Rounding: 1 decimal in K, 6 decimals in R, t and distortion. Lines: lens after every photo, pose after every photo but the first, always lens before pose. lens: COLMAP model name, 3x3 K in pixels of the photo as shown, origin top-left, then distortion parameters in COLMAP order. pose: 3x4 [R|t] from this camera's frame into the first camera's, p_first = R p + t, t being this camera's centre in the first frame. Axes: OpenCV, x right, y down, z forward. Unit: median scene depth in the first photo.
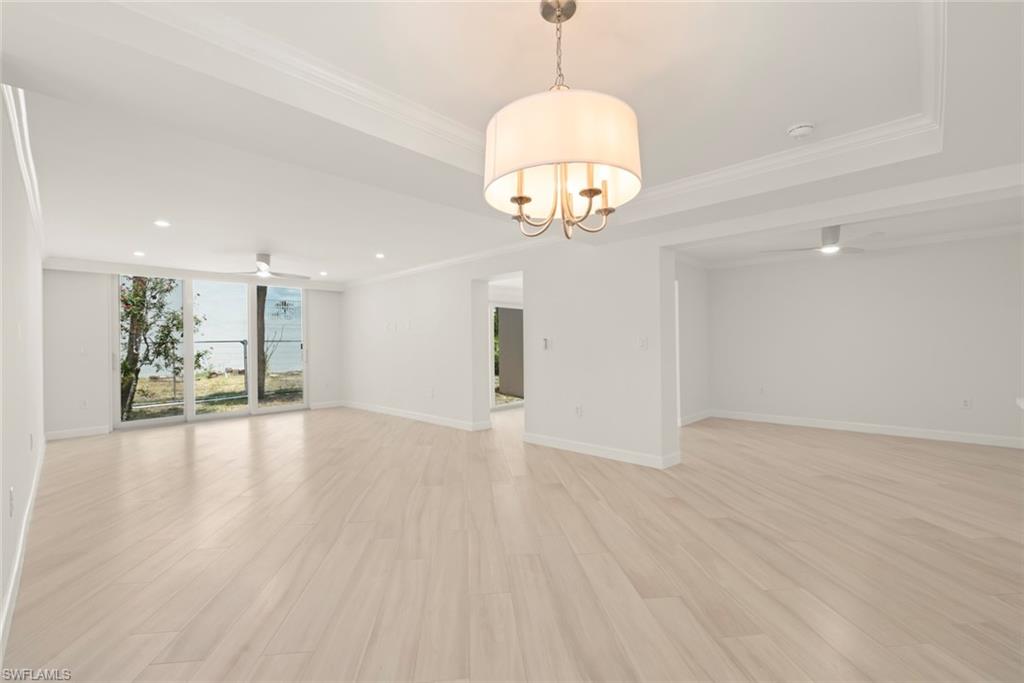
lens RADIAL K [[438.6, 0, 513.7], [0, 438.6, 343.7], [0, 0, 1]] dist [0.002617, 0.000165]
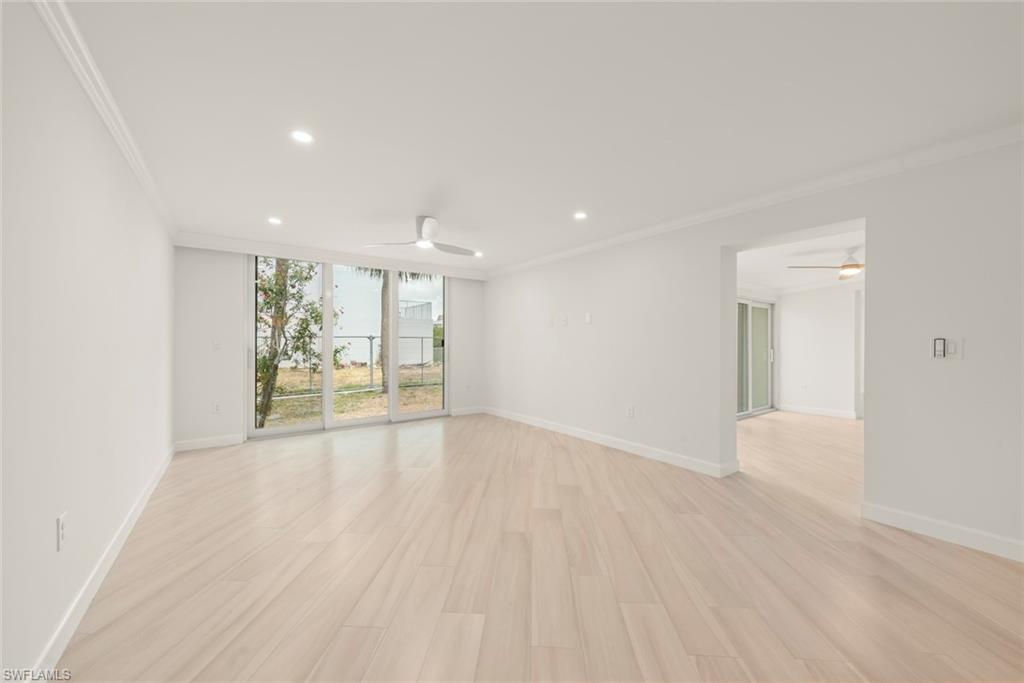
lens RADIAL K [[379.9, 0, 511.7], [0, 379.9, 342.8], [0, 0, 1]] dist [-0.000259, -0.000011]
pose [[0.985848, 0.015857, -0.166887, -0.240044], [-0.015502, 0.999874, 0.003431, 0.000411], [0.166921, -0.000796, 0.985970, 0.300444]]
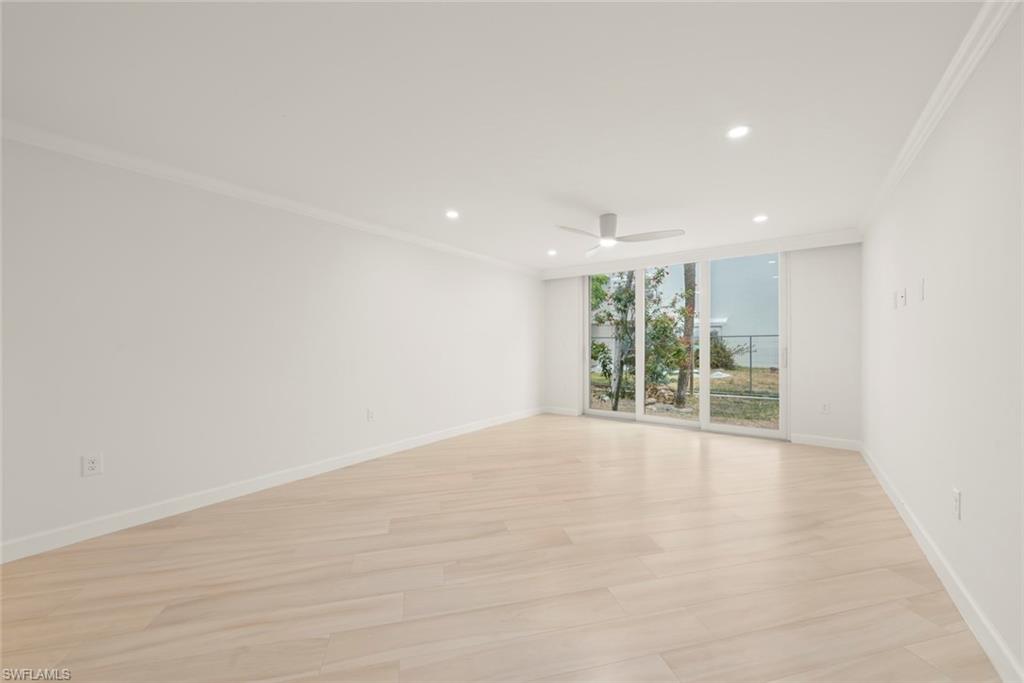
lens RADIAL K [[379.9, 0, 511.7], [0, 379.9, 342.8], [0, 0, 1]] dist [-0.000259, -0.000011]
pose [[0.130923, 0.014269, -0.991290, 0.025860], [0.000221, 0.999896, 0.014422, -0.001336], [0.991393, -0.002107, 0.130906, 0.569571]]
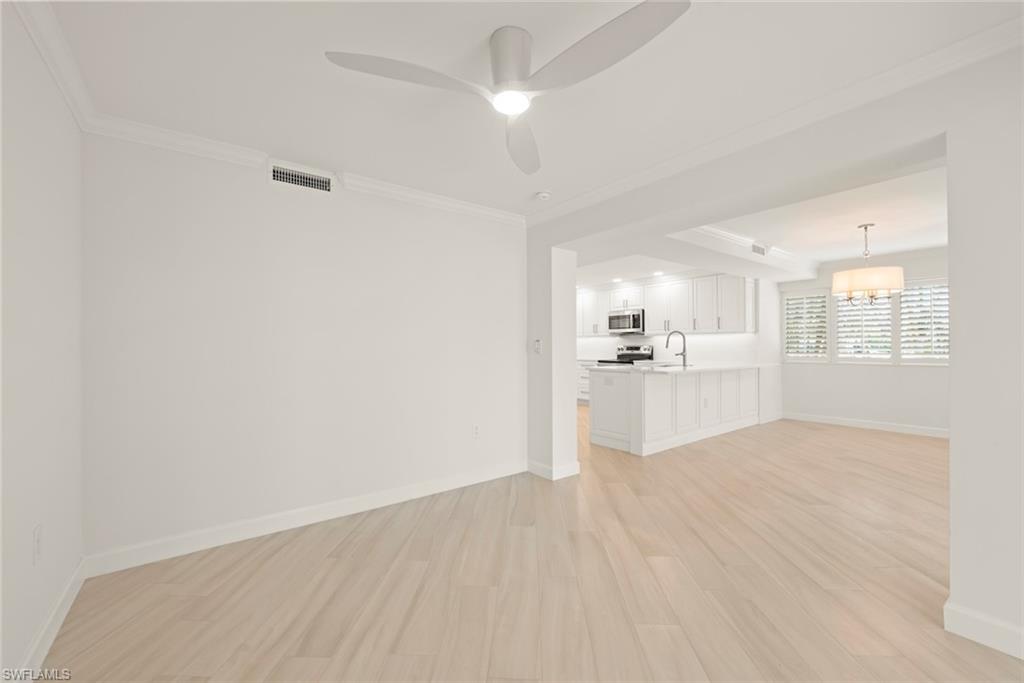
lens RADIAL K [[406.7, 0, 512.0], [0, 406.7, 341.5], [0, 0, 1]] dist [0.001226, 0.000050]
pose [[-0.988373, 0.017231, 0.151071, 0.407646], [0.015392, 0.999793, -0.013333, -0.004703], [-0.151270, -0.010852, -0.988433, 0.810616]]
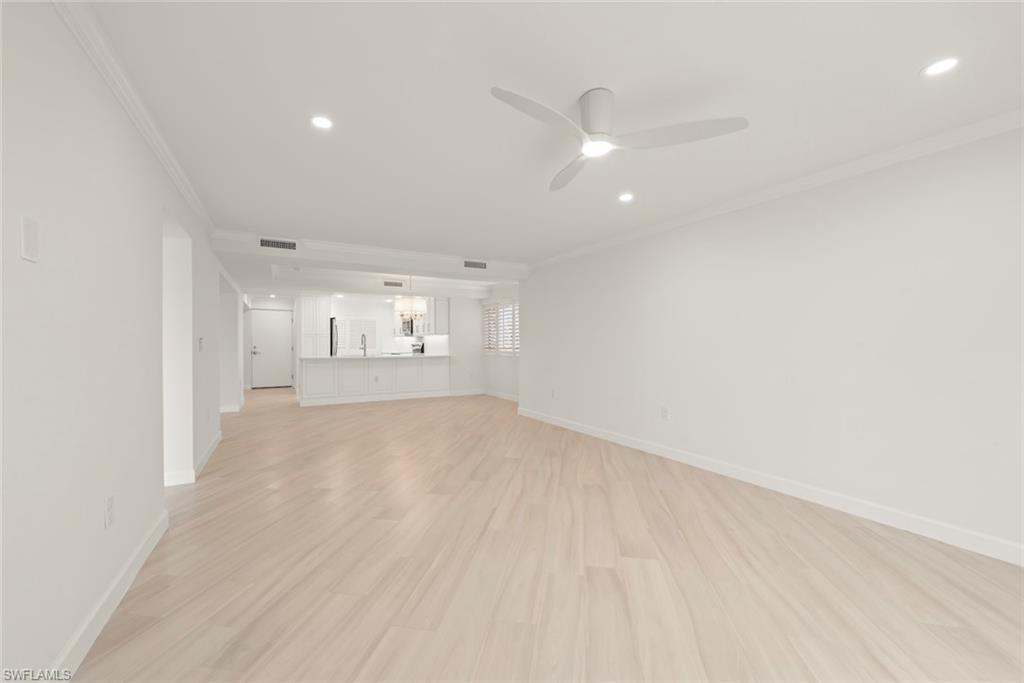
lens RADIAL K [[401.3, 0, 511.4], [0, 401.3, 343.3], [0, 0, 1]] dist [0.001761, 0.000244]
pose [[-0.961123, 0.015963, 0.275660, -0.446777], [0.015933, 0.999870, -0.002349, 0.006129], [-0.275662, 0.002135, -0.961252, 1.017955]]
